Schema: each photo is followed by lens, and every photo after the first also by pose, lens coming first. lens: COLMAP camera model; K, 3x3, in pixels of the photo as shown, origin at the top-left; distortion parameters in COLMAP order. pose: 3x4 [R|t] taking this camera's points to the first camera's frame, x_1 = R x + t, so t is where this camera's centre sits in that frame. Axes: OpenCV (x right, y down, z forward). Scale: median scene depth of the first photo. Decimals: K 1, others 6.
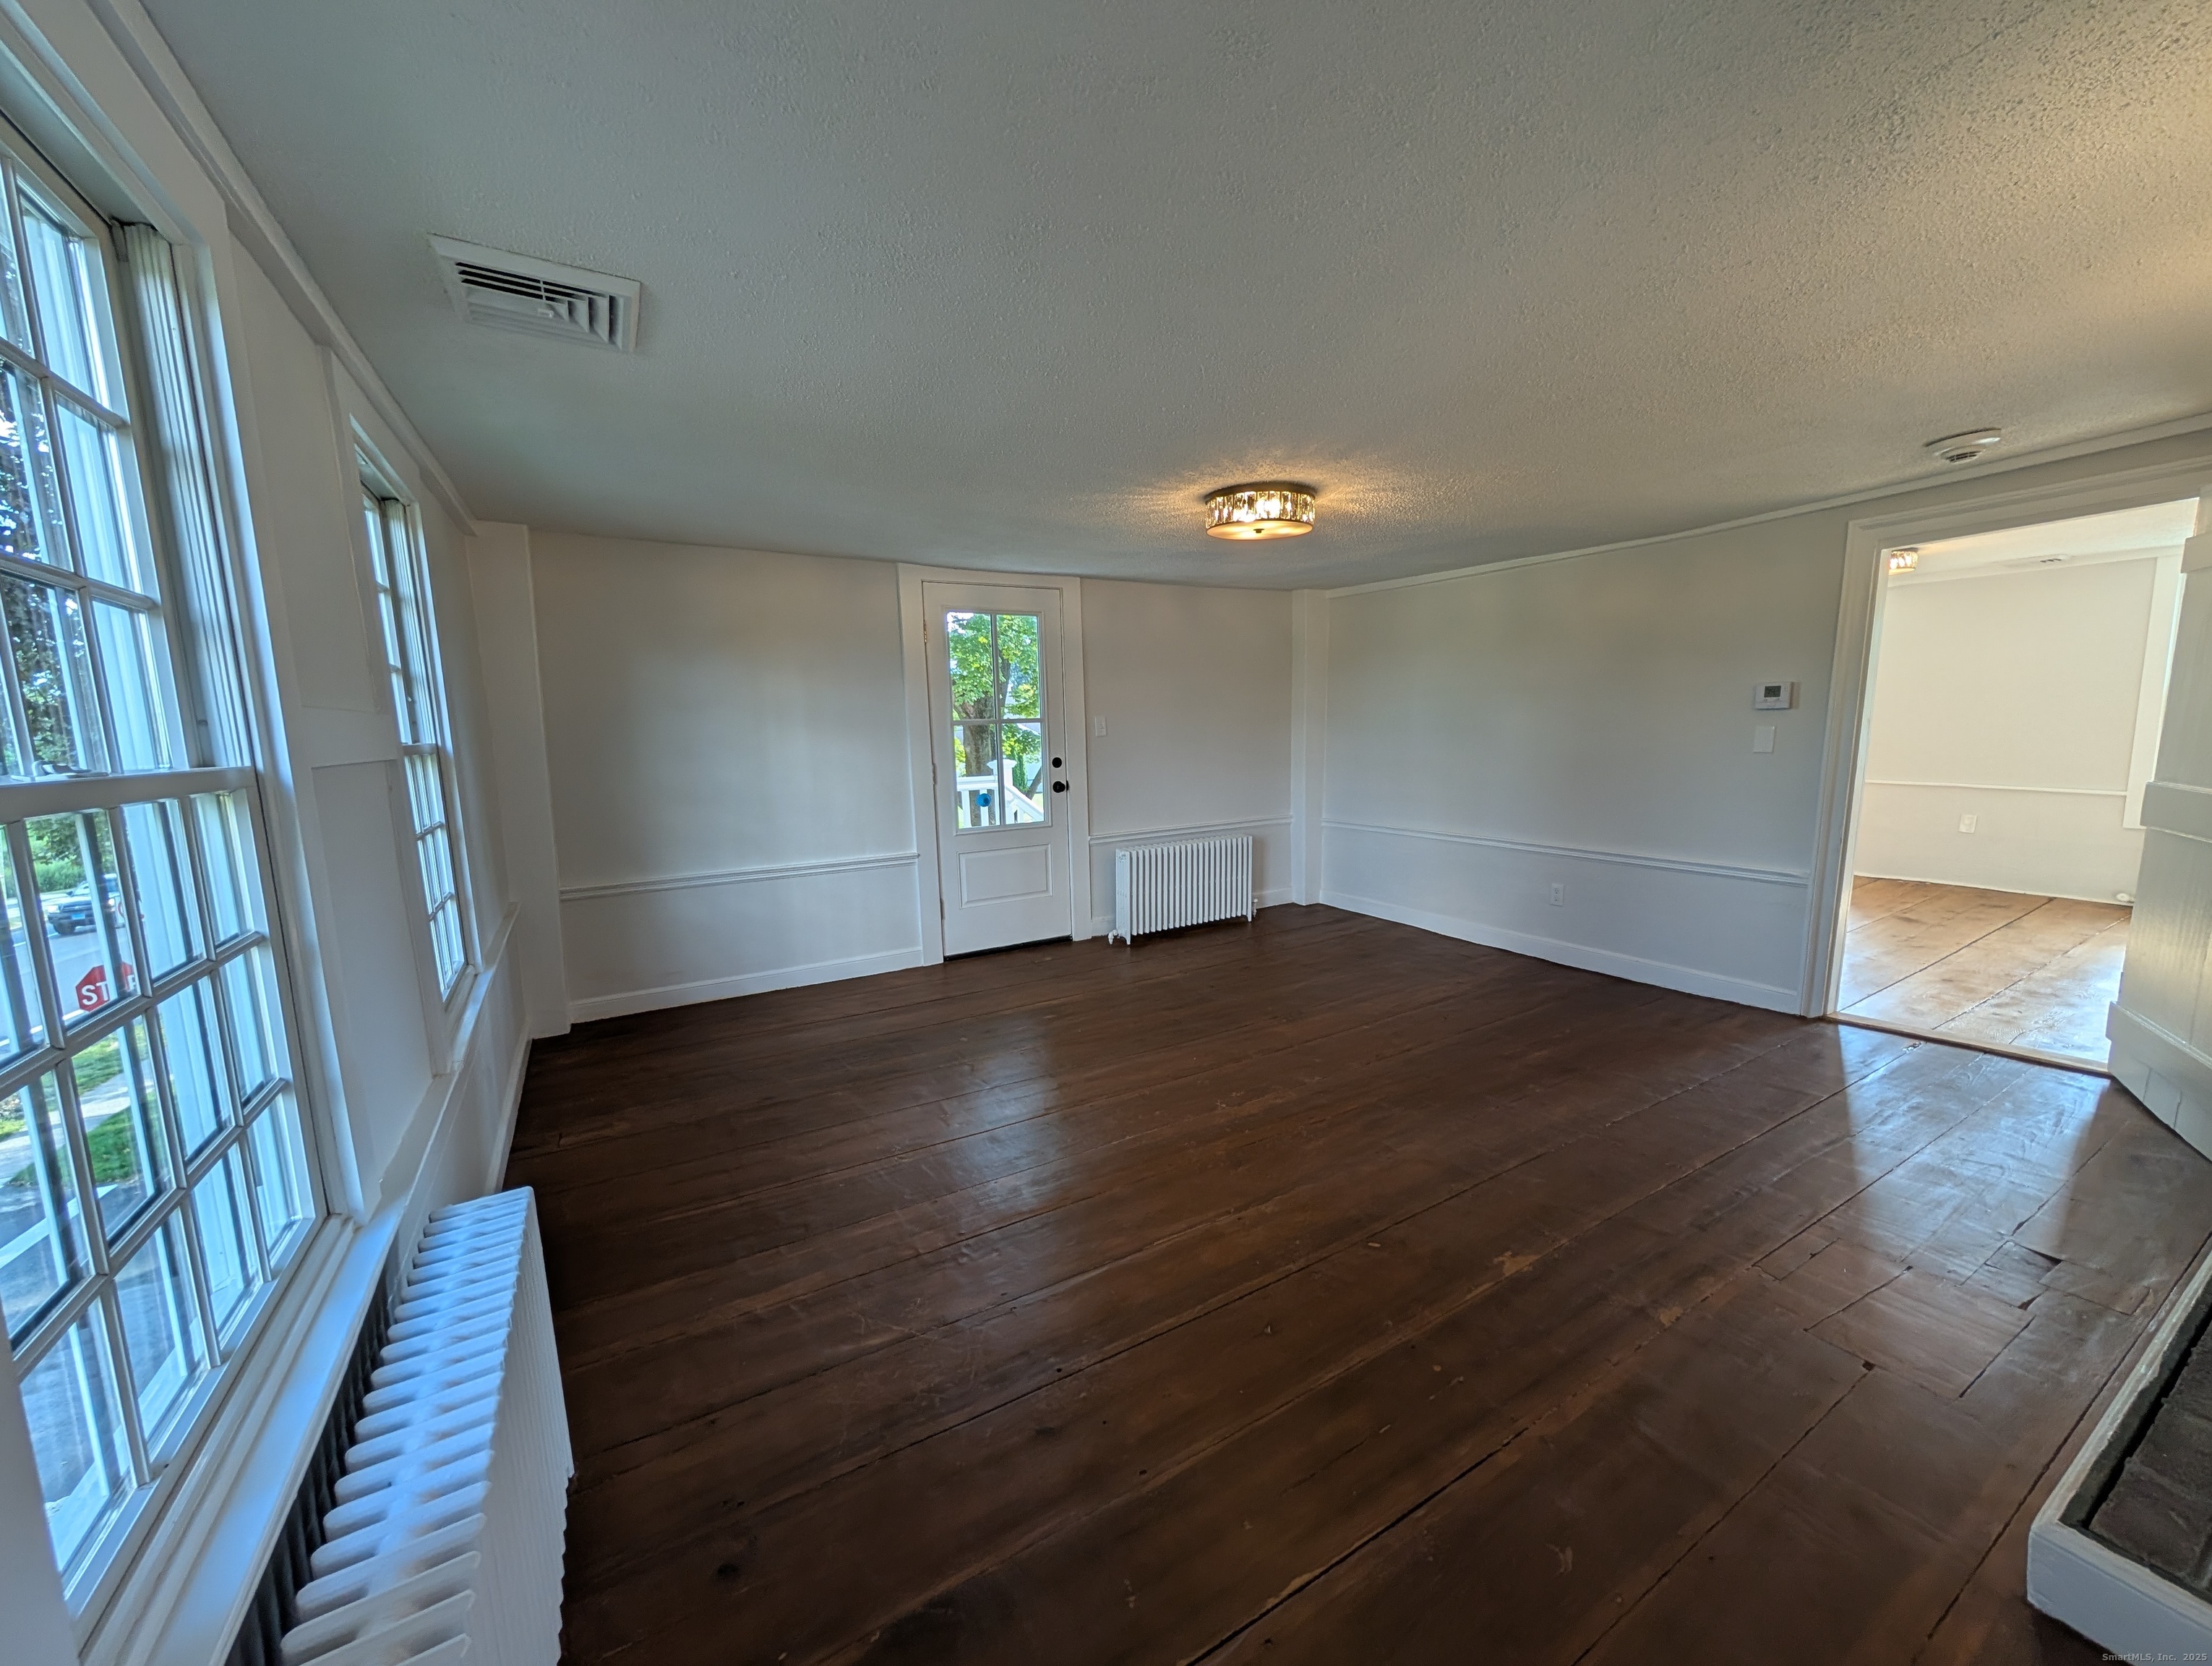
lens RADIAL K [[838.4, 0, 1112.0], [0, 838.4, 834.5], [0, 0, 1]] dist [-0.000340, -0.000022]
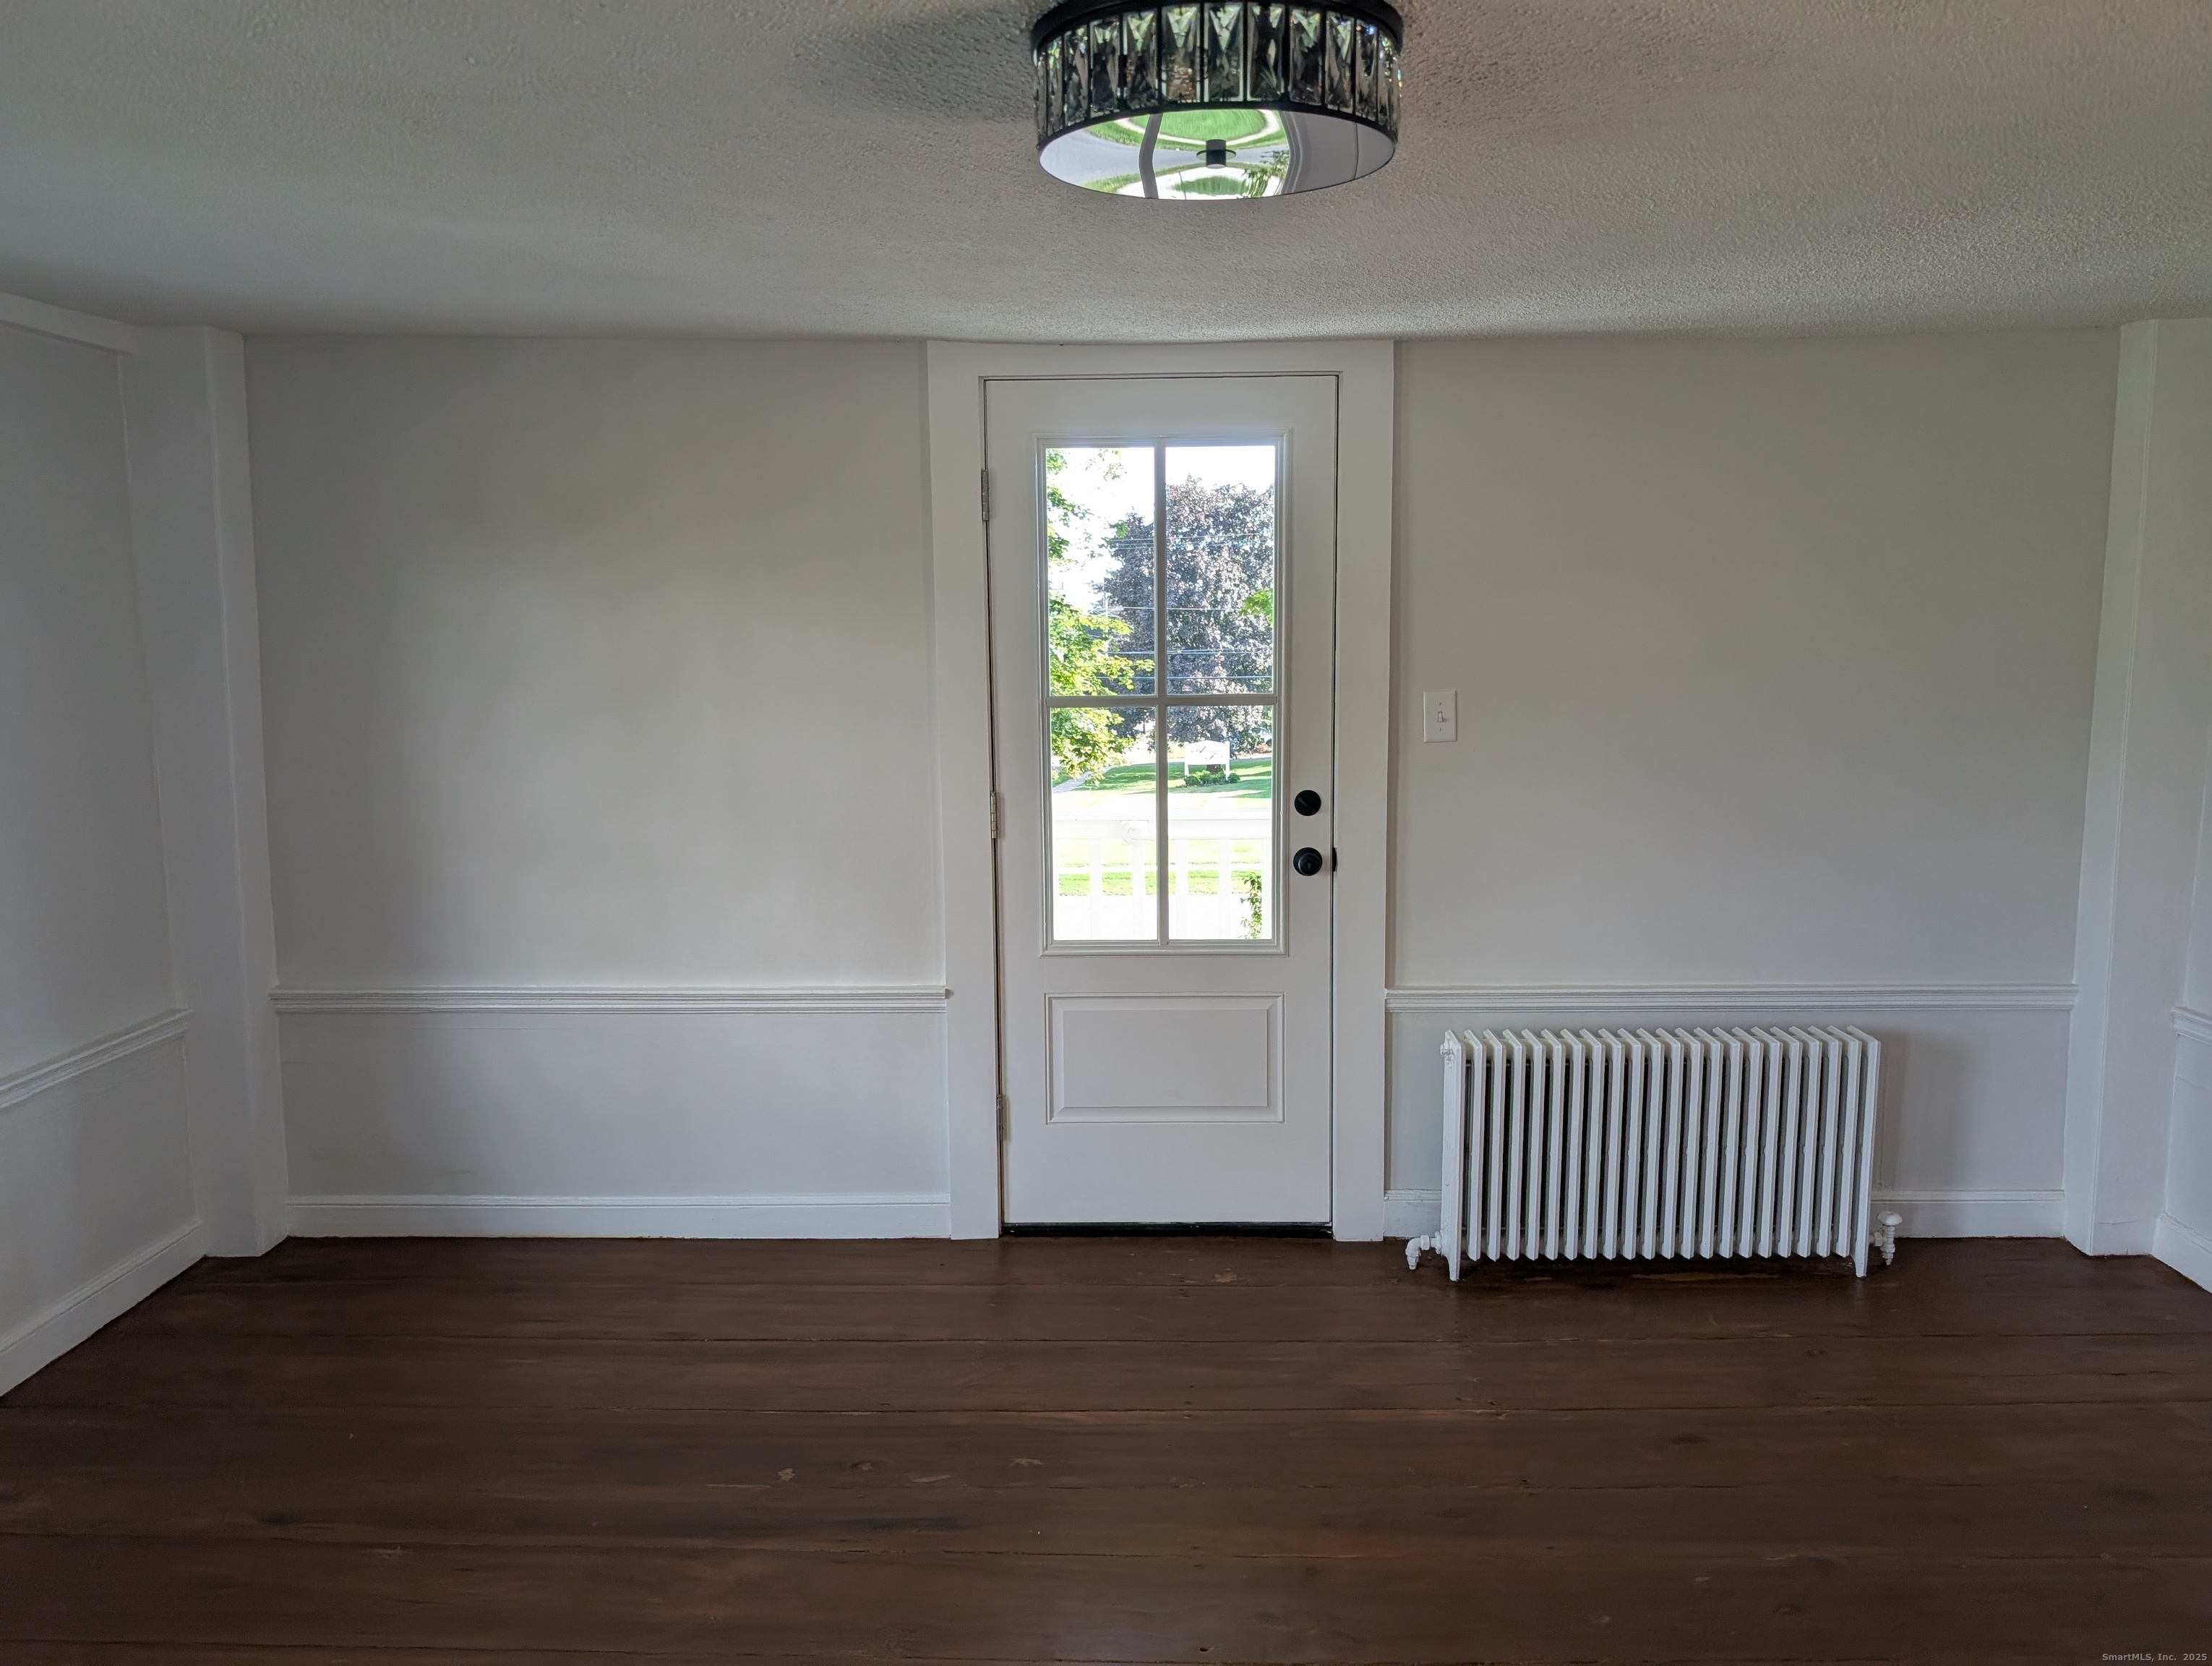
lens RADIAL K [[1552.1, 0, 1103.5], [0, 1552.1, 822.2], [0, 0, 1]] dist [0.010934, -0.007958]
pose [[0.855418, 0.064474, -0.513909, 0.240753], [-0.083406, 0.996420, -0.013824, -0.056858], [0.511178, 0.054689, 0.857733, 0.292516]]
